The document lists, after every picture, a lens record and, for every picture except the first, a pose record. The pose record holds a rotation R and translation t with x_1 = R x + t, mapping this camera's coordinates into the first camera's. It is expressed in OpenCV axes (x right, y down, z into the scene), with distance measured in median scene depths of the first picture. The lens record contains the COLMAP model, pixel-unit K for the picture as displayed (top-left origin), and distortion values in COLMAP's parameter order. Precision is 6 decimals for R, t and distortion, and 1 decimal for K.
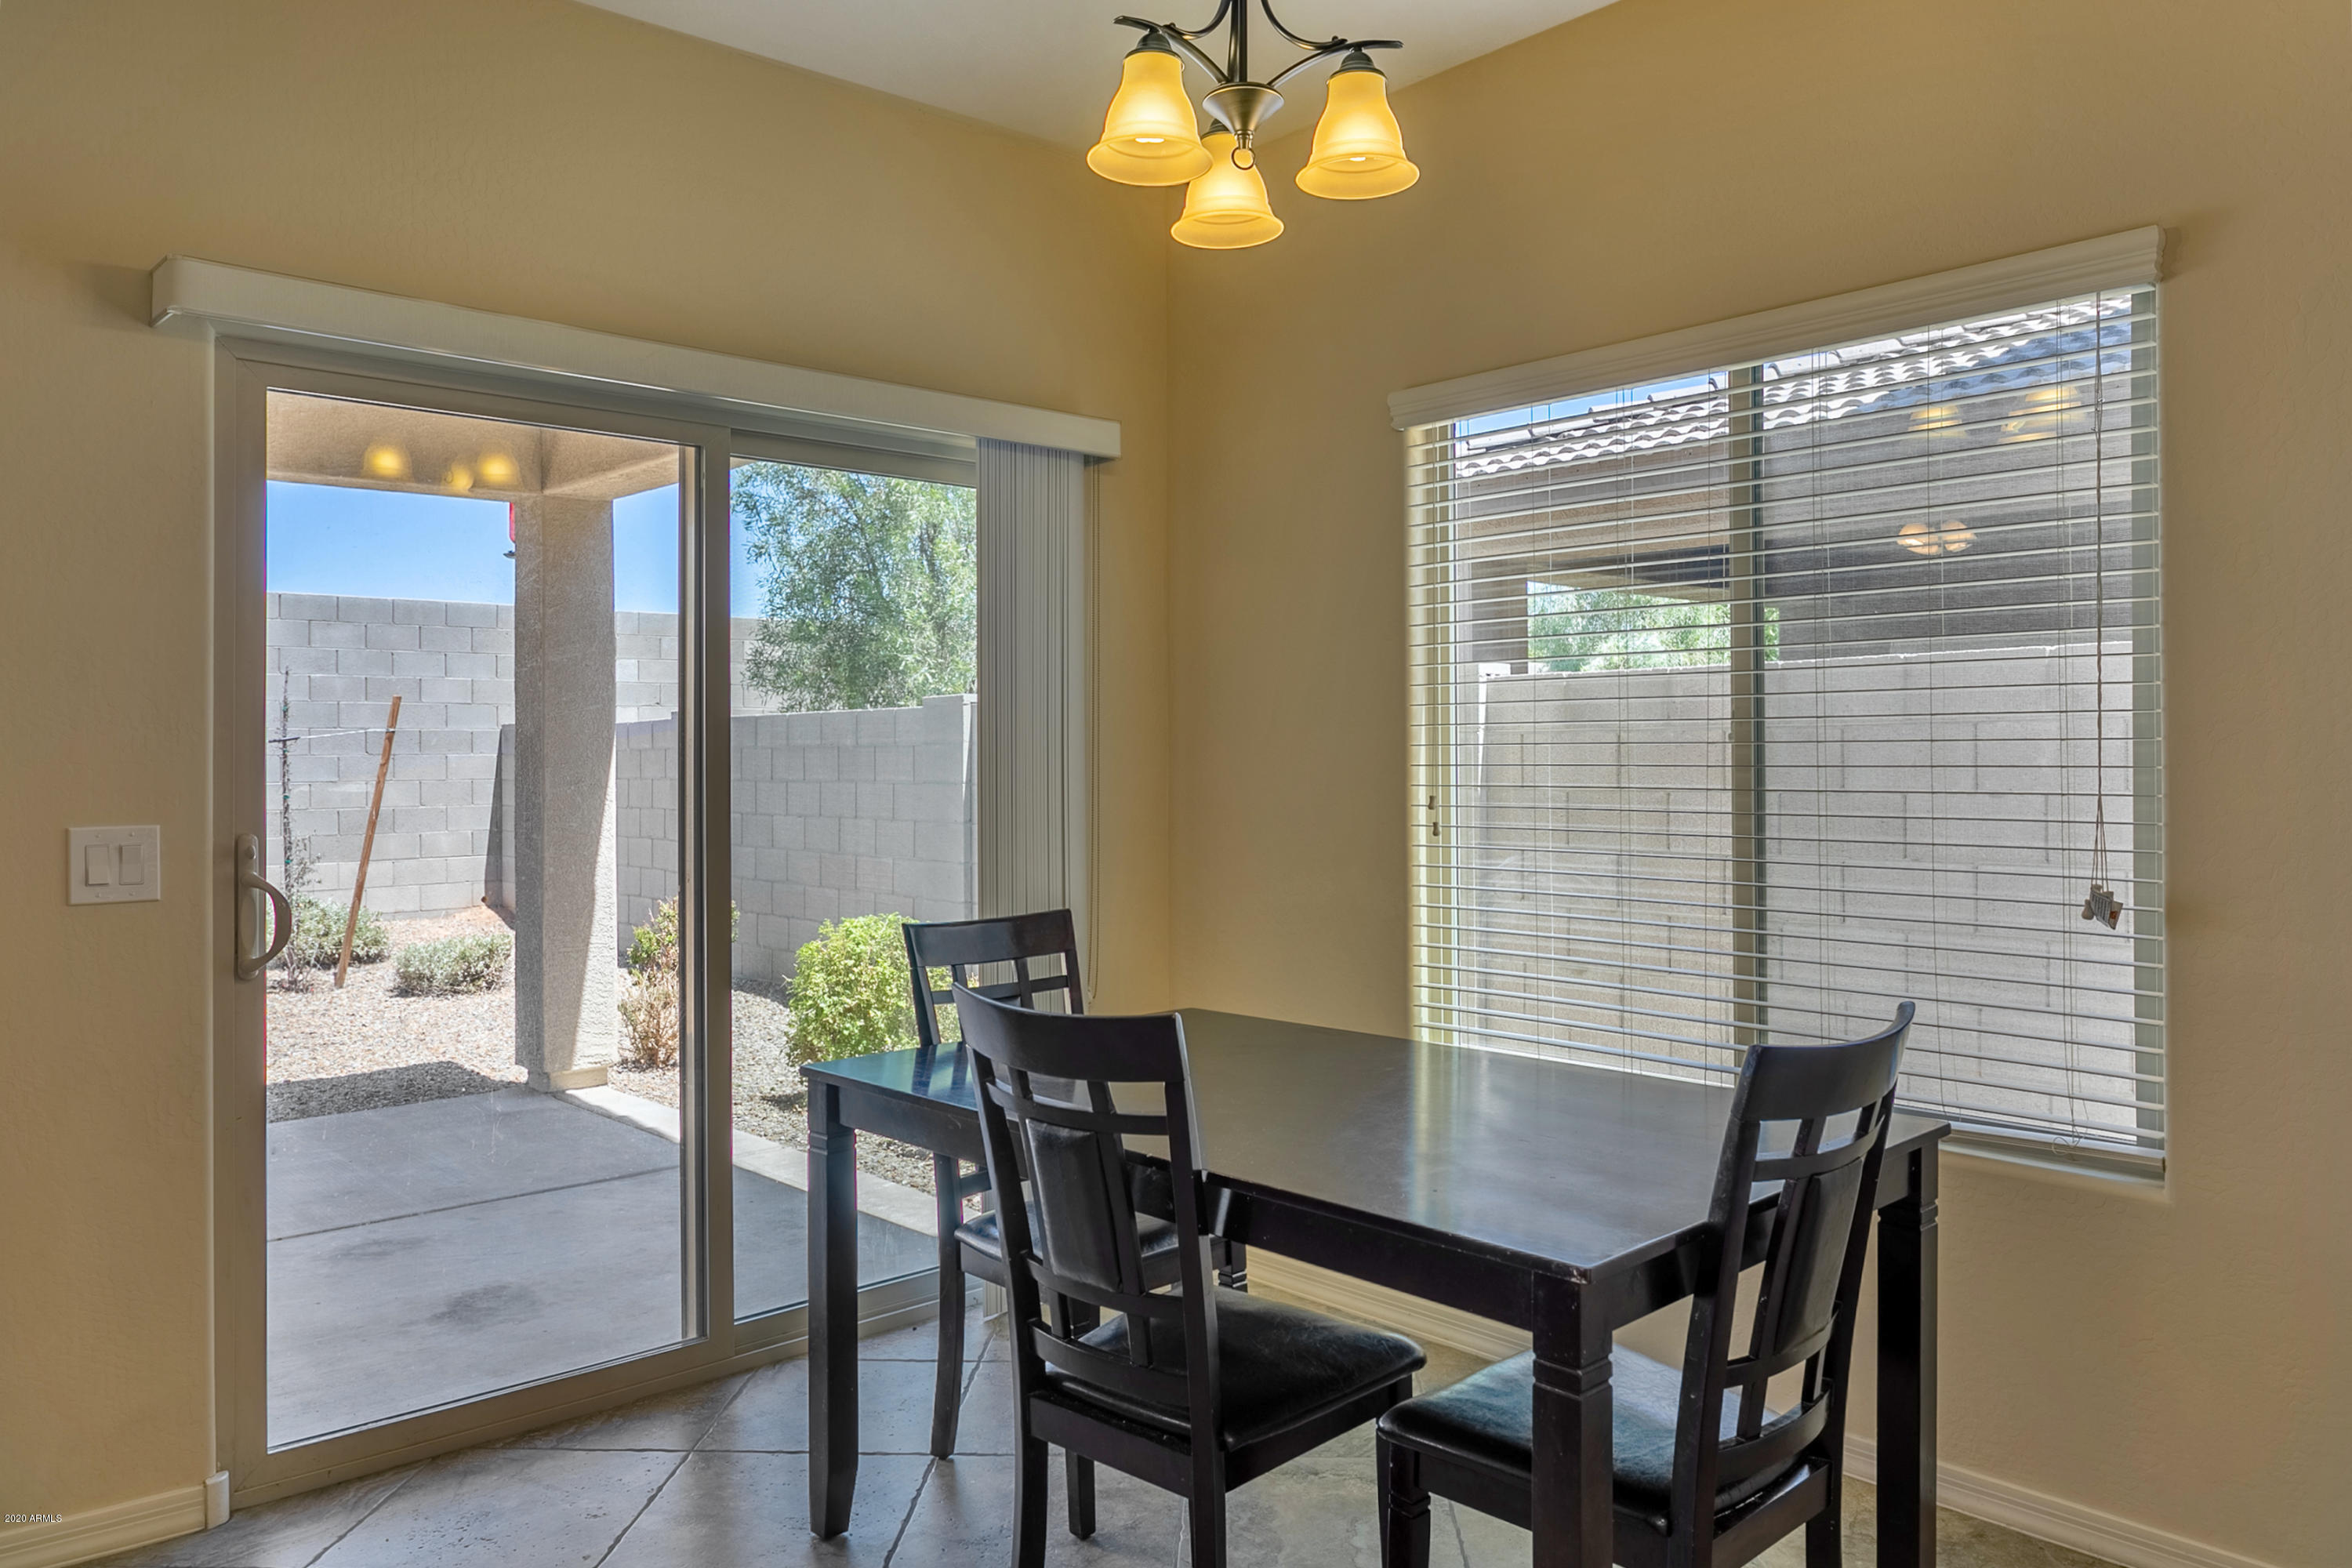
lens RADIAL K [[1581.8, 0, 1181.4], [0, 1581.8, 742.7], [0, 0, 1]] dist [-0.004864, -0.001136]
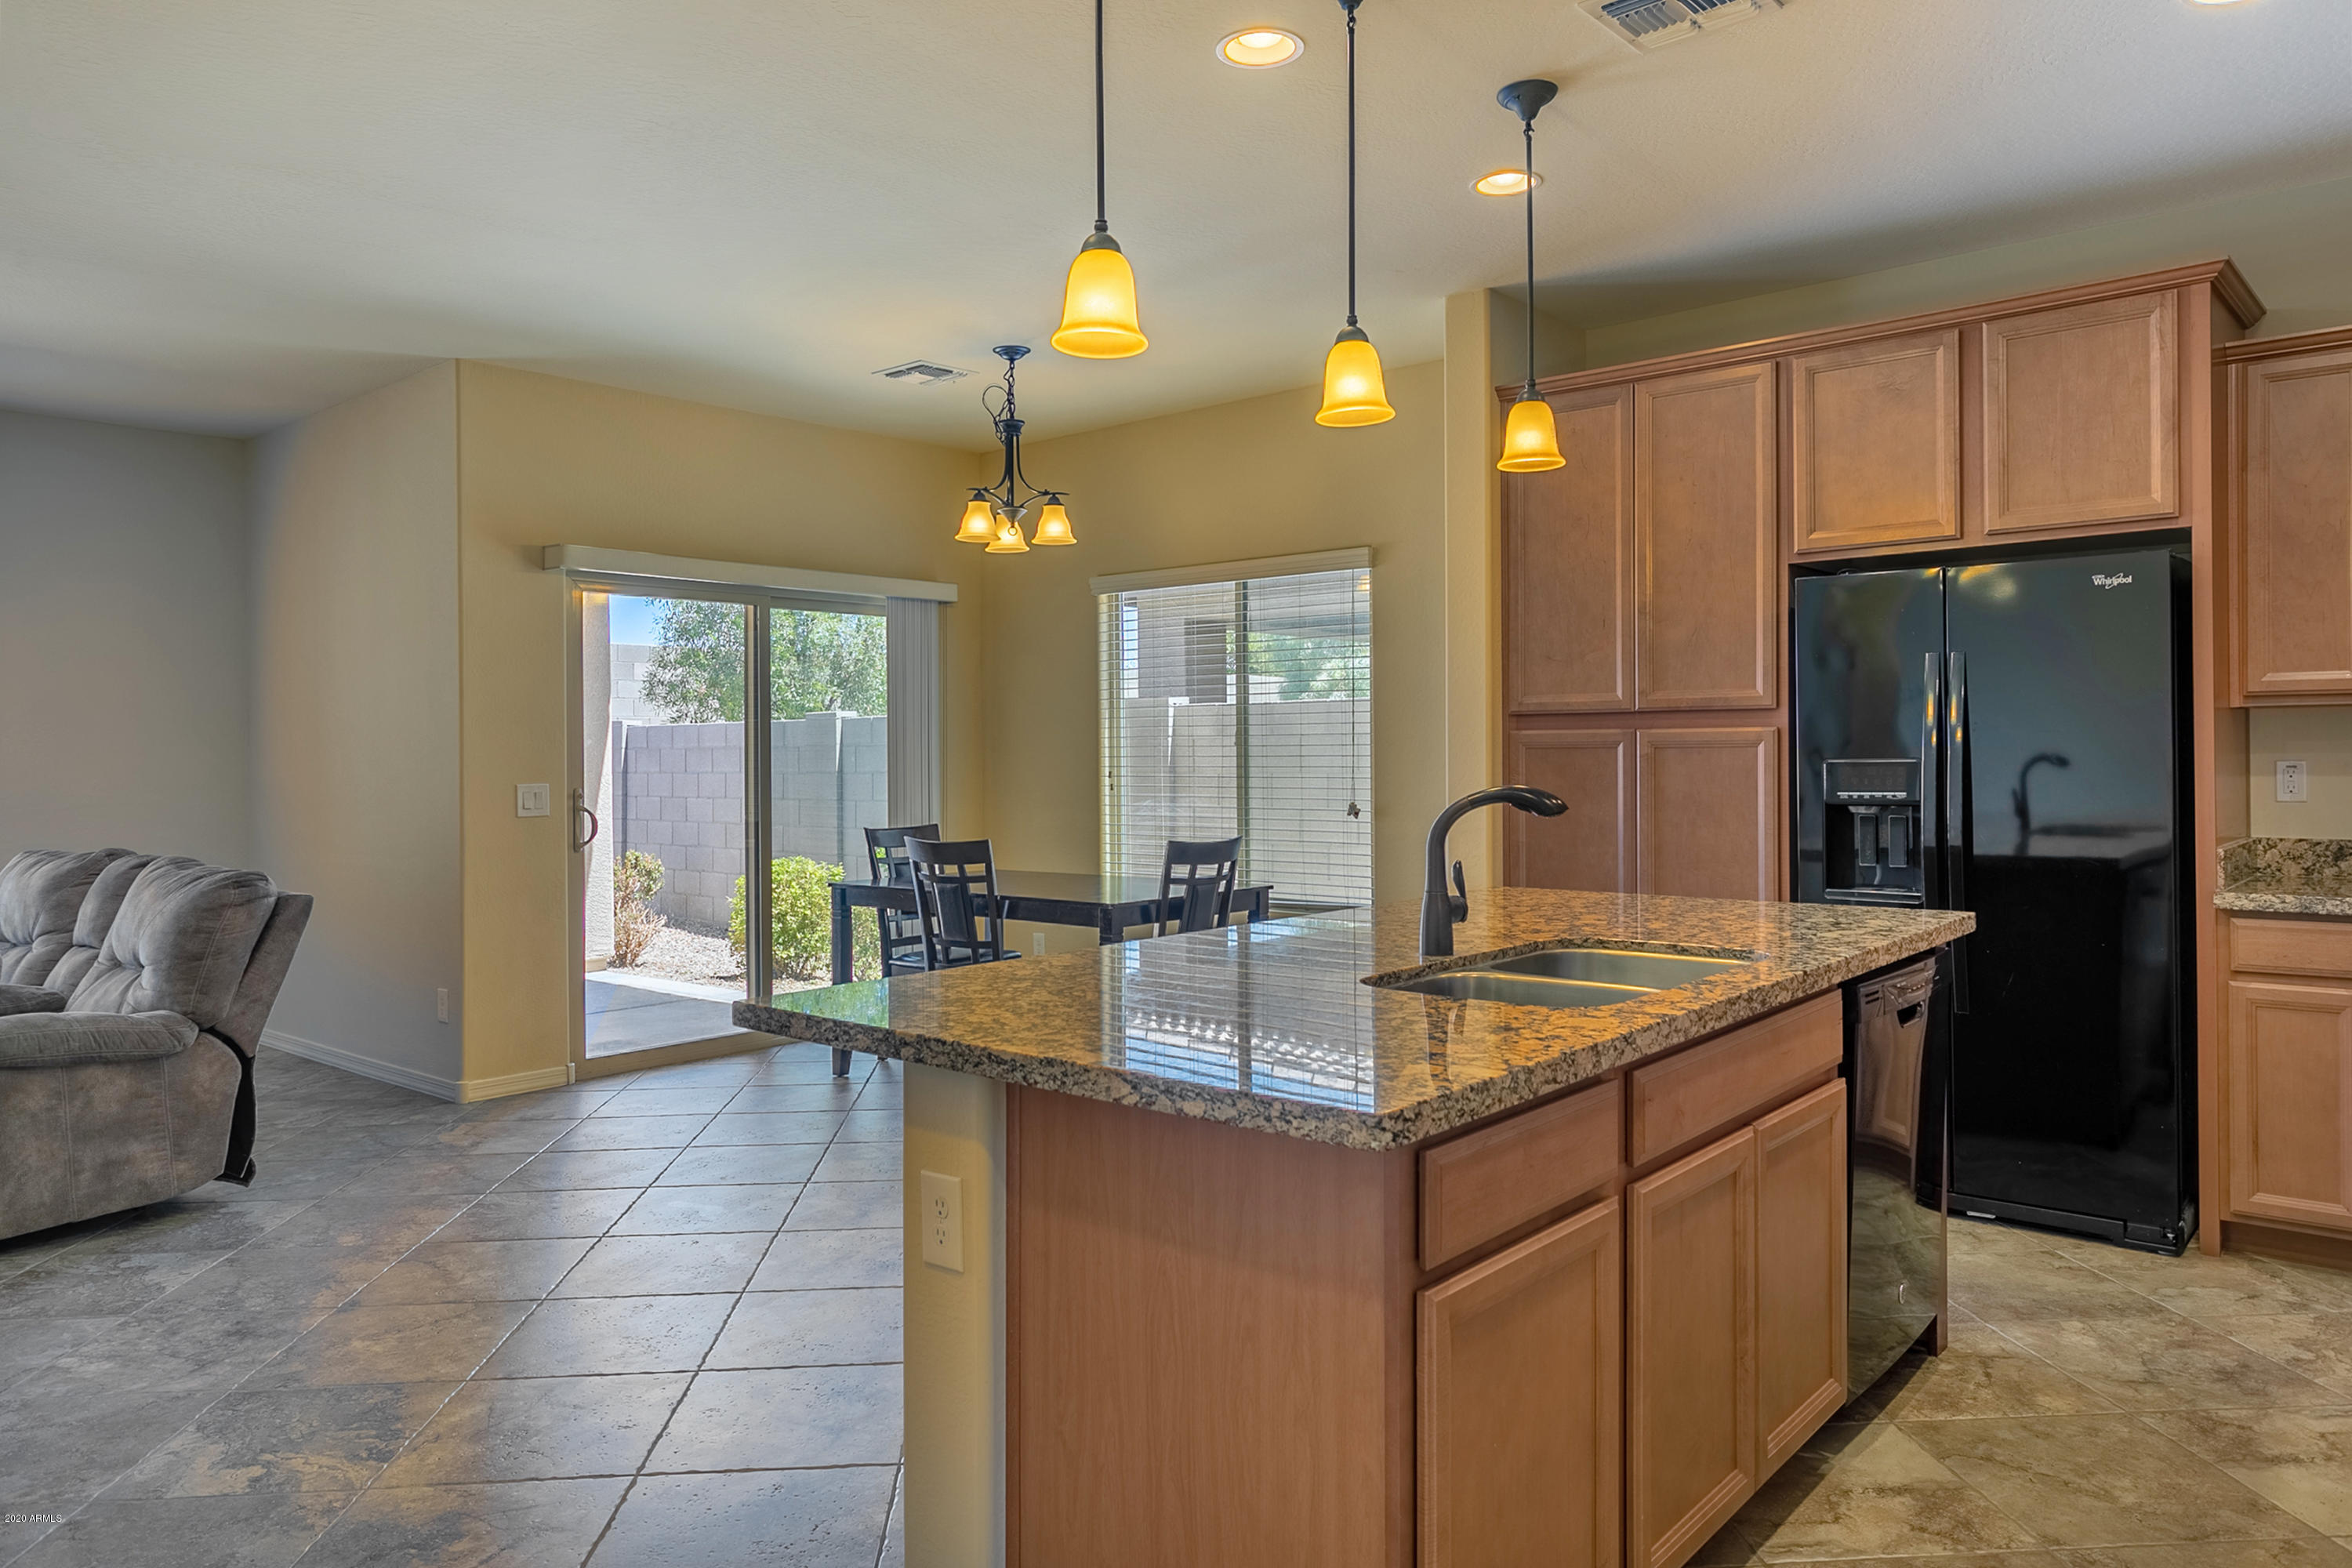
lens RADIAL K [[1588.0, 0, 1274.5], [0, 1588.0, 744.3], [0, 0, 1]] dist [-0.004278, -0.001477]
pose [[0.983884, -0.003126, 0.178782, -0.005617], [0.002856, 0.999994, 0.001767, -0.006774], [-0.178786, -0.001228, 0.983887, -1.462865]]
